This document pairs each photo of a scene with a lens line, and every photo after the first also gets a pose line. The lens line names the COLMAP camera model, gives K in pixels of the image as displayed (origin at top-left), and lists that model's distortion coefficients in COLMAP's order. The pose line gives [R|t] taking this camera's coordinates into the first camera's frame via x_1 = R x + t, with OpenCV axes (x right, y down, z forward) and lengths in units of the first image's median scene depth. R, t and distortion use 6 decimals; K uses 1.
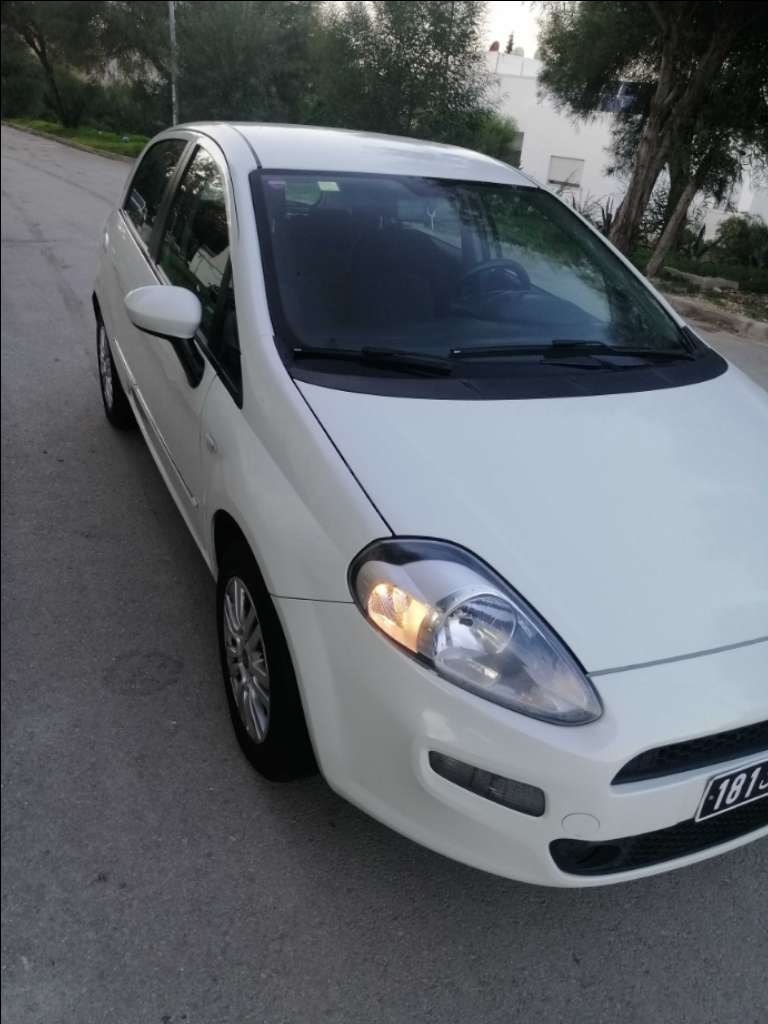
lens RADIAL K [[774.0, 0, 384.0], [0, 774.0, 512.0], [0, 0, 1]] dist [-0.001764, 0.009865]
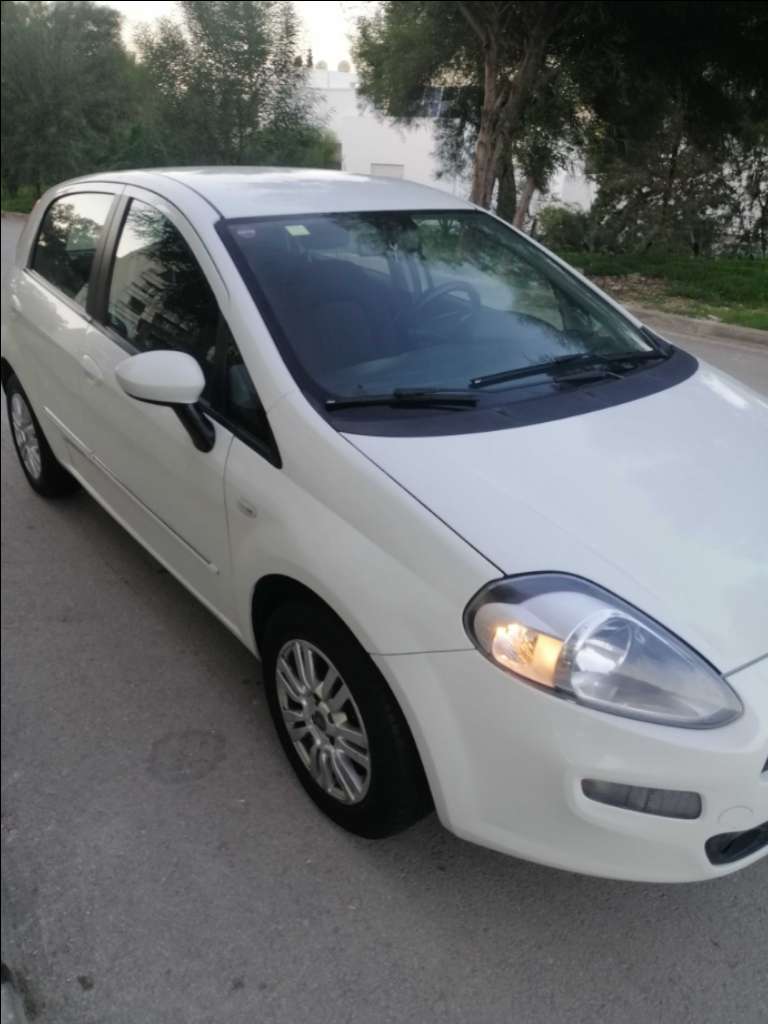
lens RADIAL K [[766.9, 0, 384.0], [0, 766.9, 512.0], [0, 0, 1]] dist [0.004106, 0.011480]
pose [[0.972886, -0.160311, 0.166710, -0.188081], [0.162111, 0.986768, 0.002845, -0.051152], [-0.164960, 0.024258, 0.986002, 0.023390]]
